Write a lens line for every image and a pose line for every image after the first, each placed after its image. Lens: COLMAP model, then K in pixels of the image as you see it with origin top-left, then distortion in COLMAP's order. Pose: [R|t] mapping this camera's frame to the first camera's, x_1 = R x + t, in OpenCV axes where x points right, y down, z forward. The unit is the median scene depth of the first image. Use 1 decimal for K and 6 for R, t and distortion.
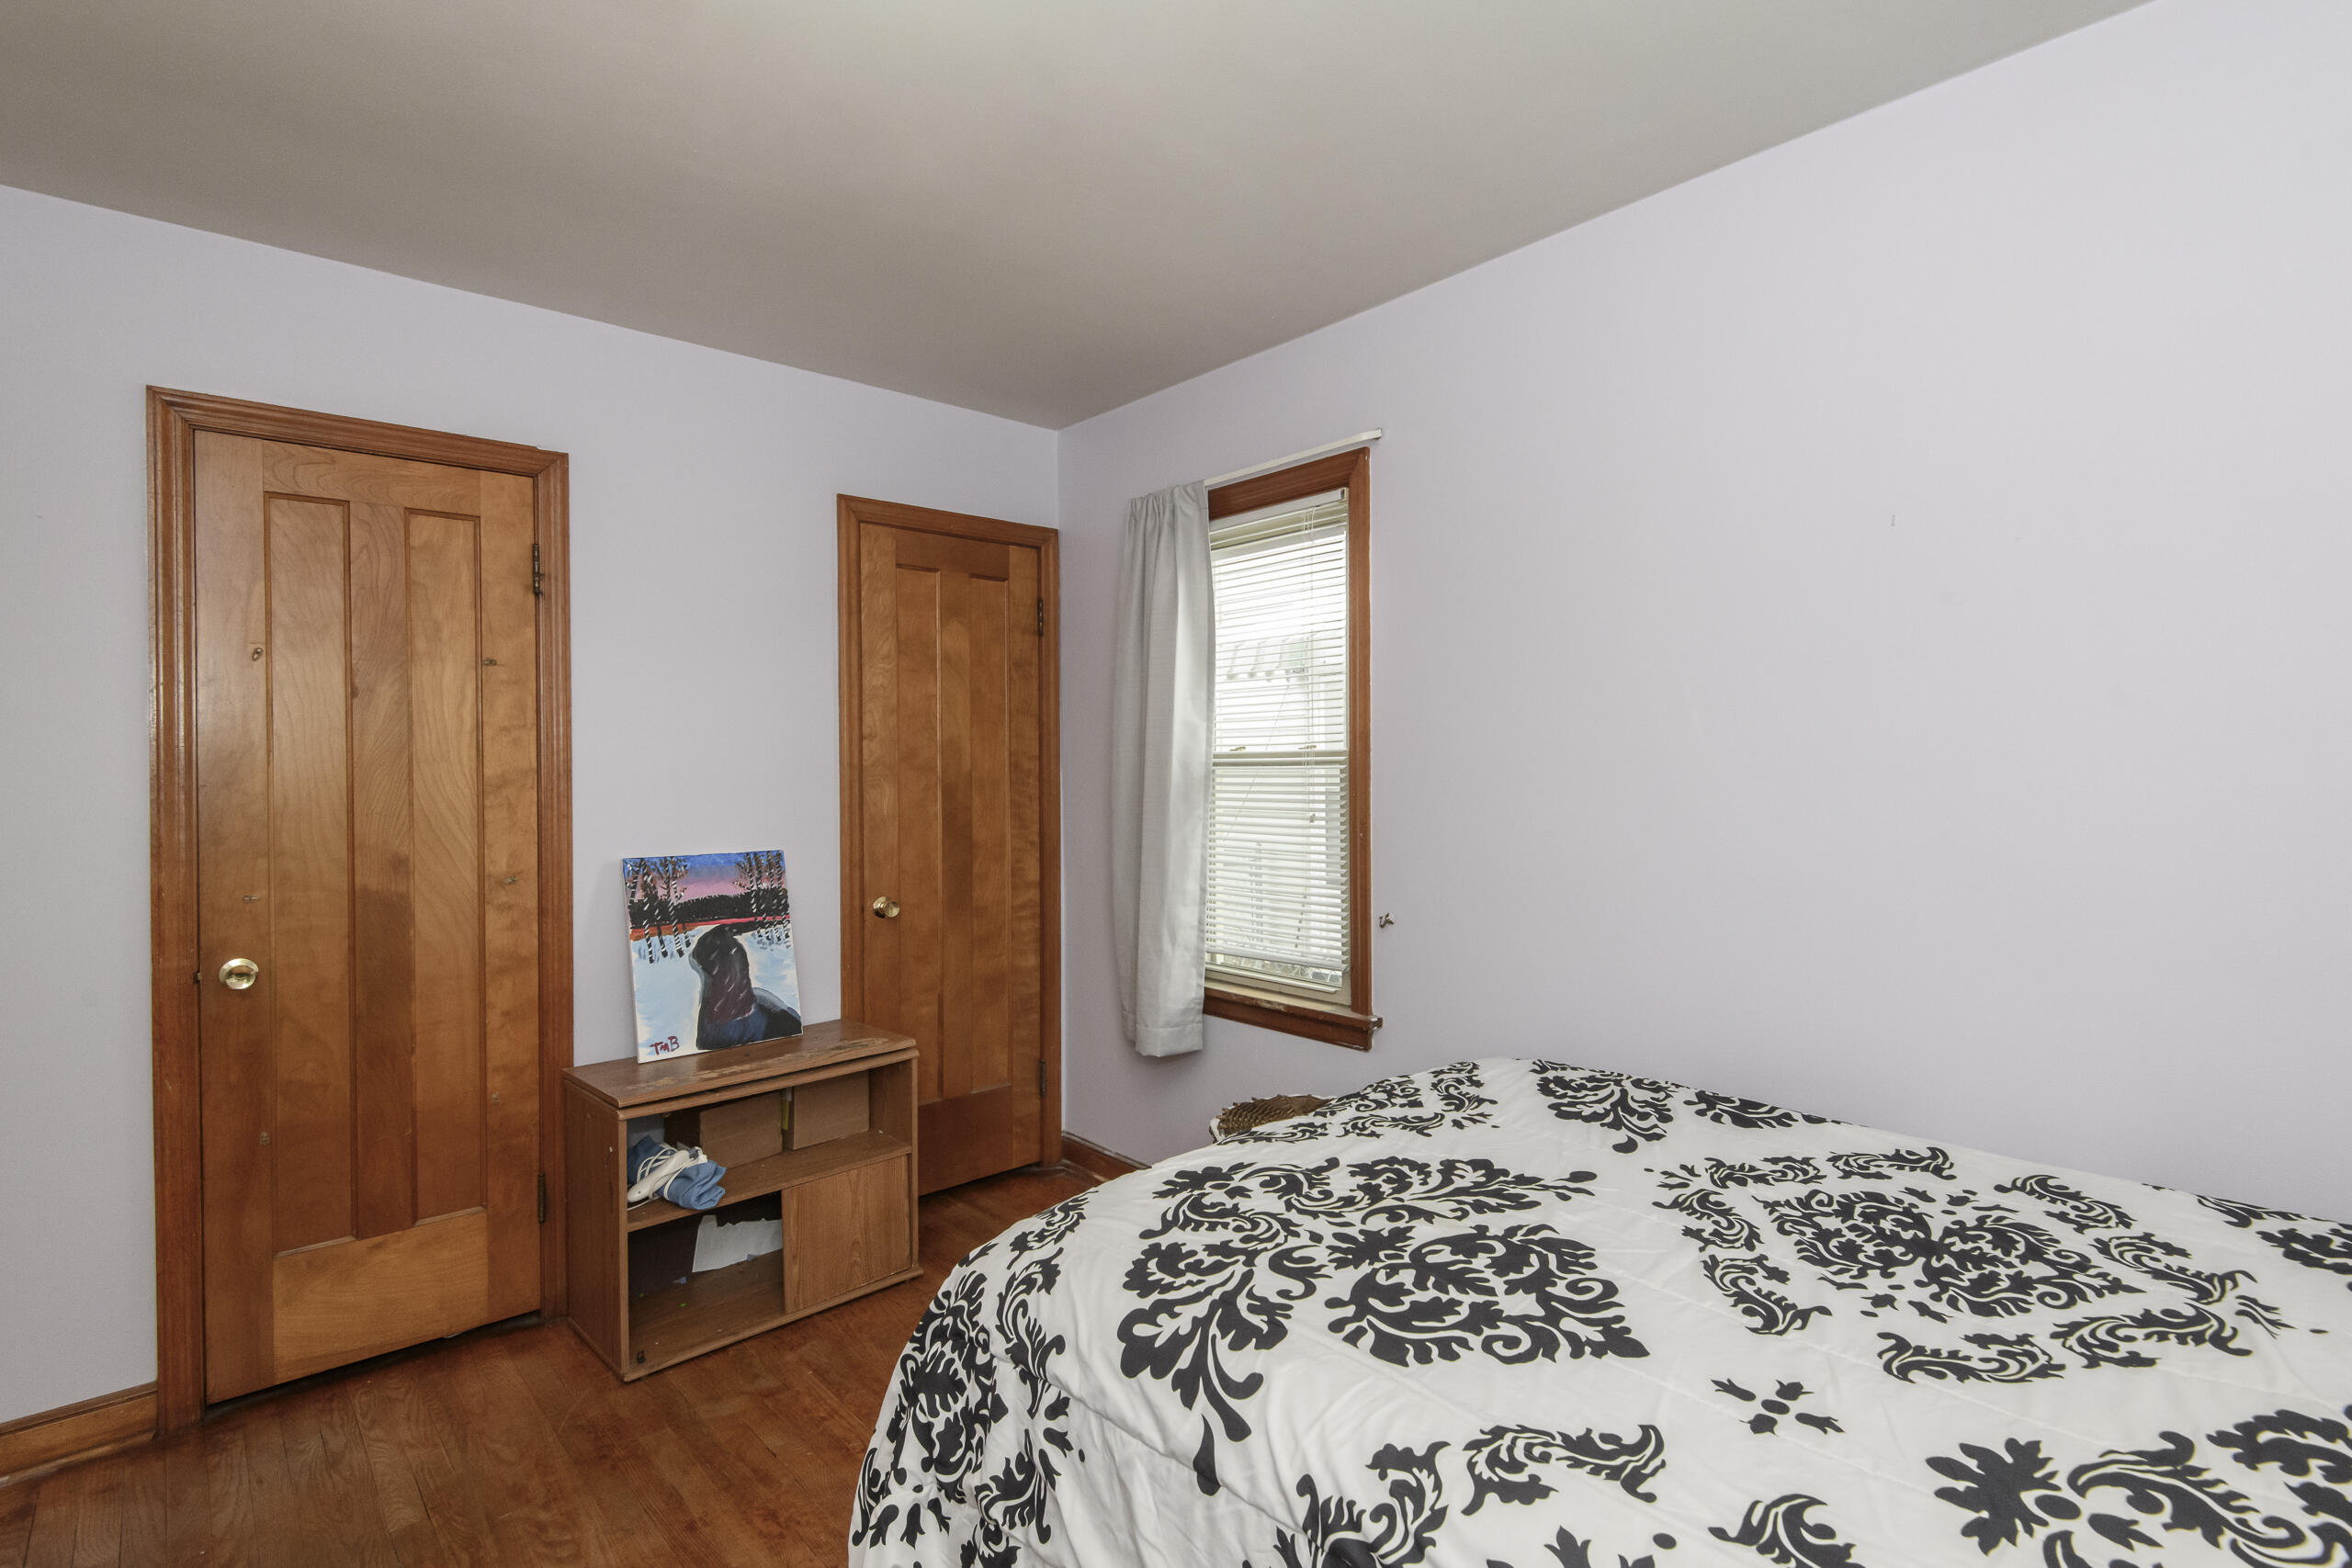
lens RADIAL K [[1092.4, 0, 1169.1], [0, 1092.4, 781.5], [0, 0, 1]] dist [0.009215, 0.000030]
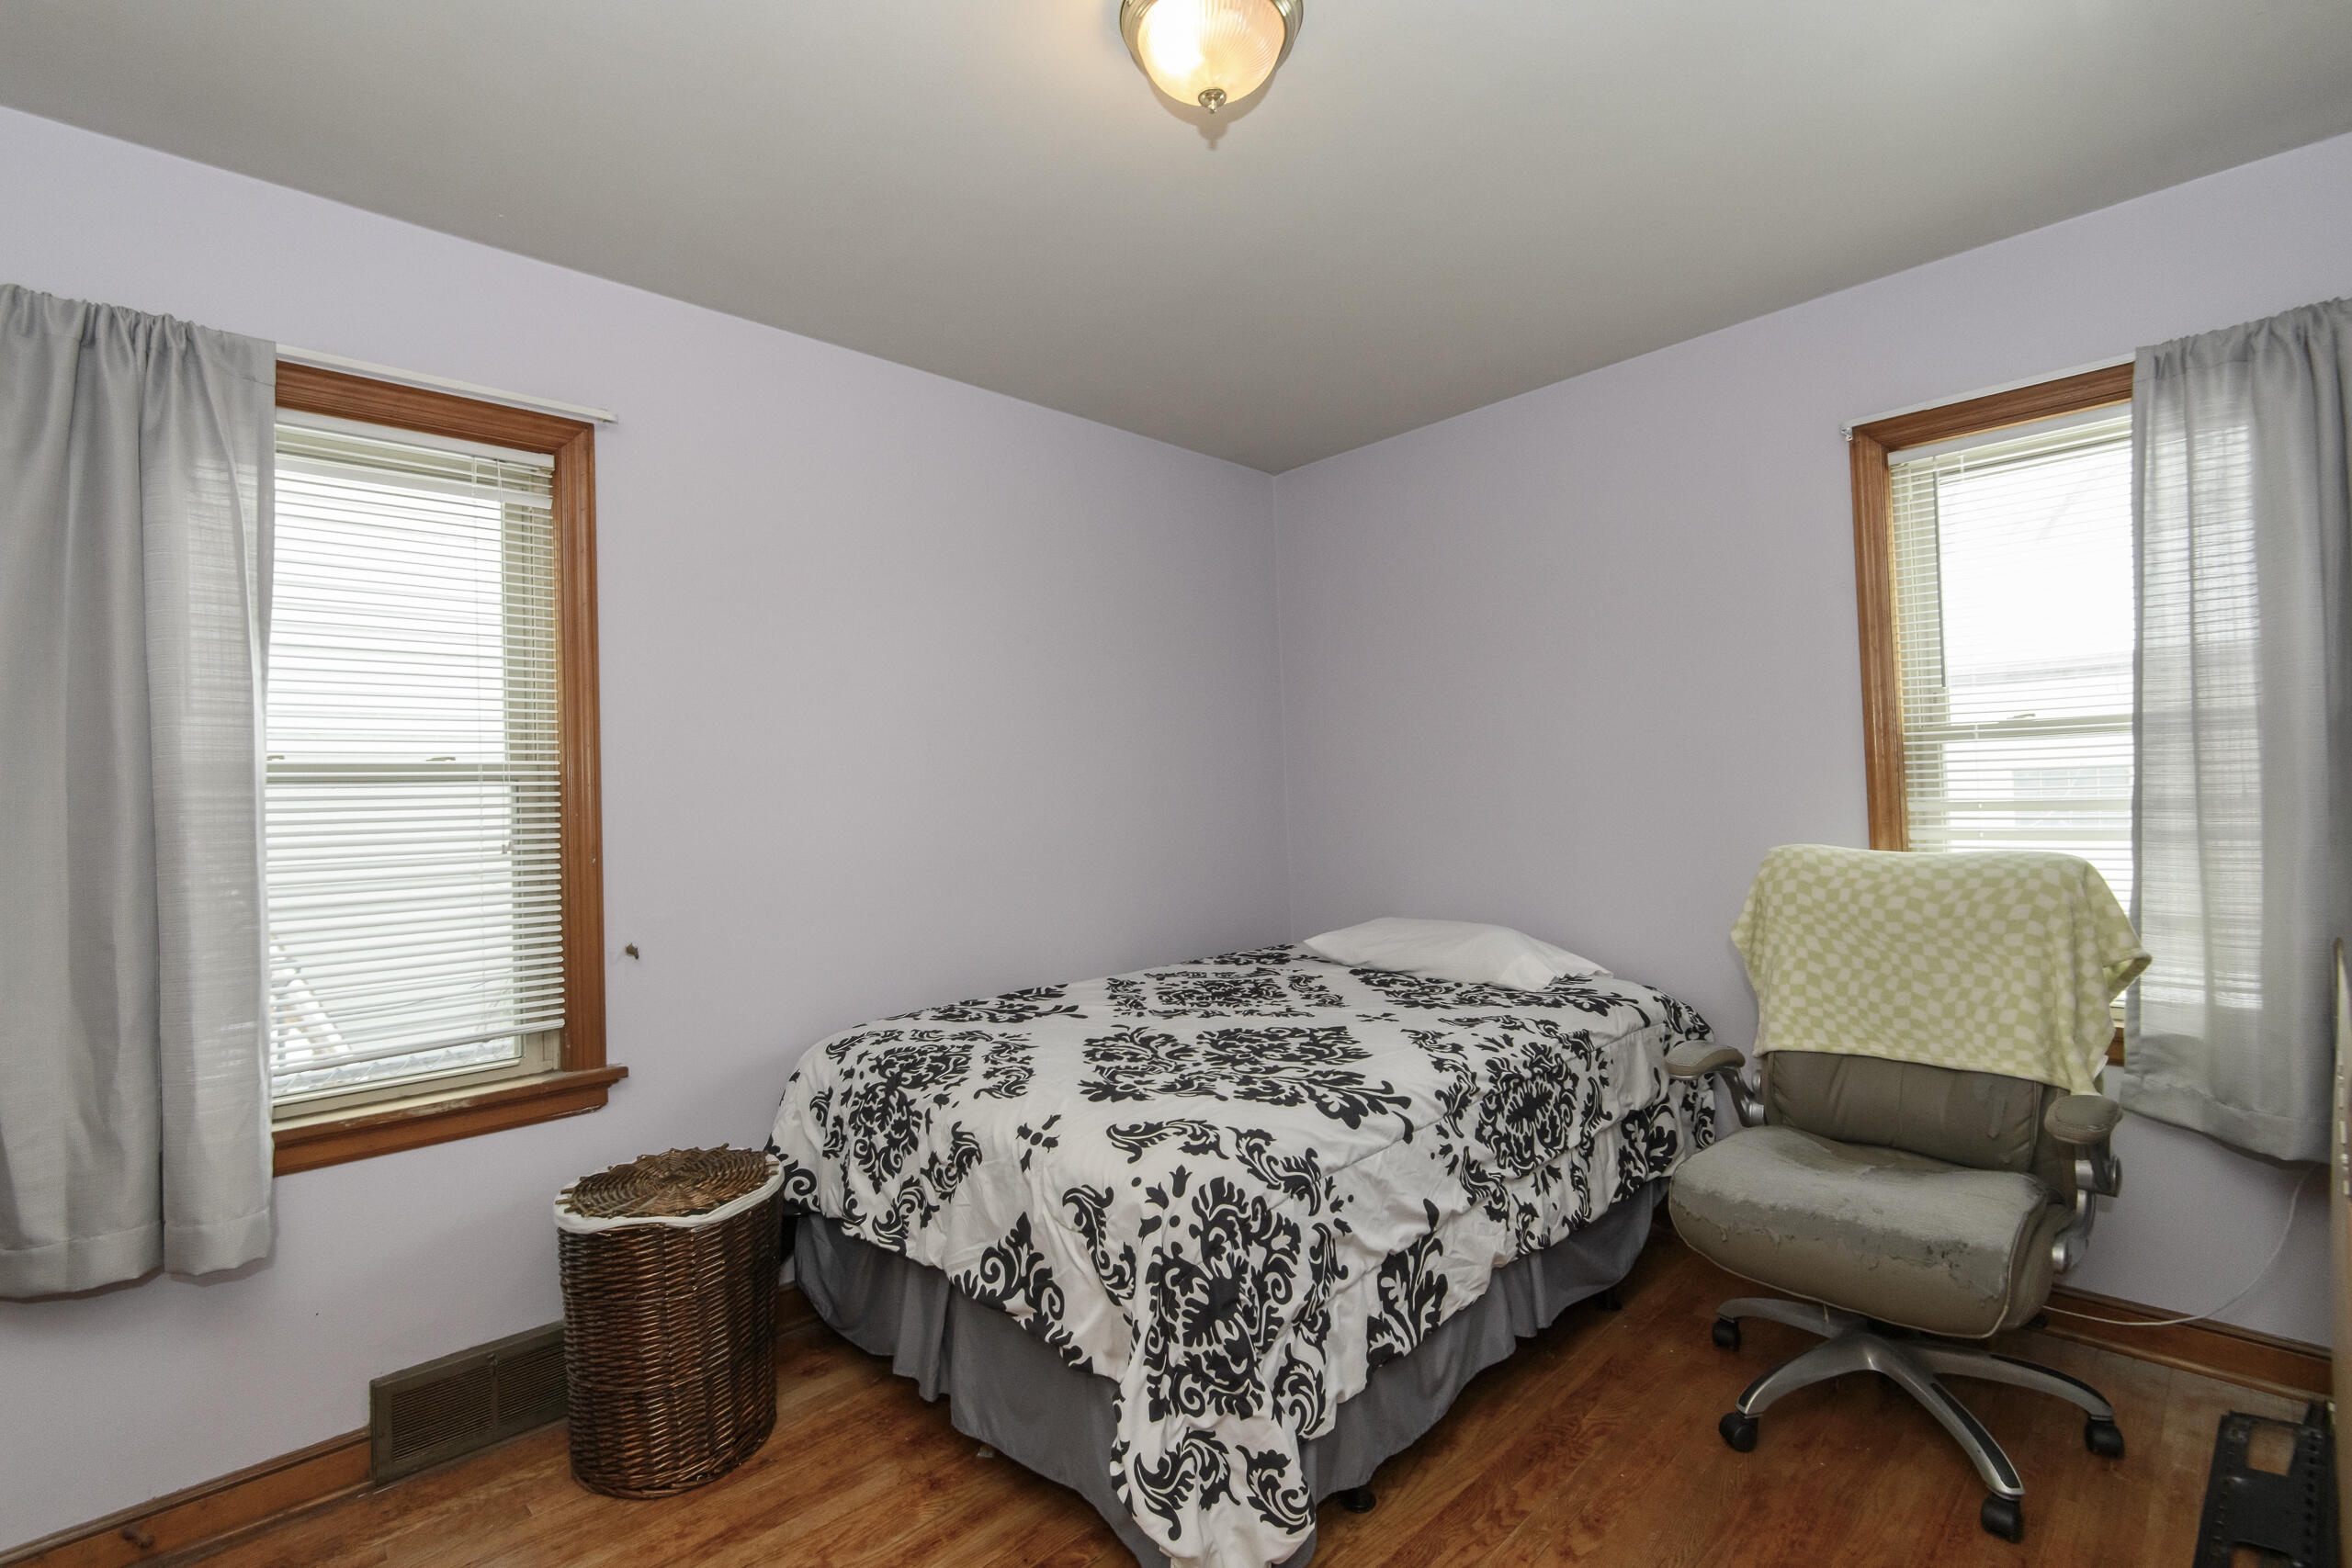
lens RADIAL K [[1092.4, 0, 1169.8], [0, 1092.4, 789.4], [0, 0, 1]] dist [0.009215, 0.000030]
pose [[-0.022518, 0.021884, 0.999507, -1.435008], [0.046334, 0.998709, -0.020823, 0.064062], [-0.998672, 0.045842, -0.023503, 1.133411]]
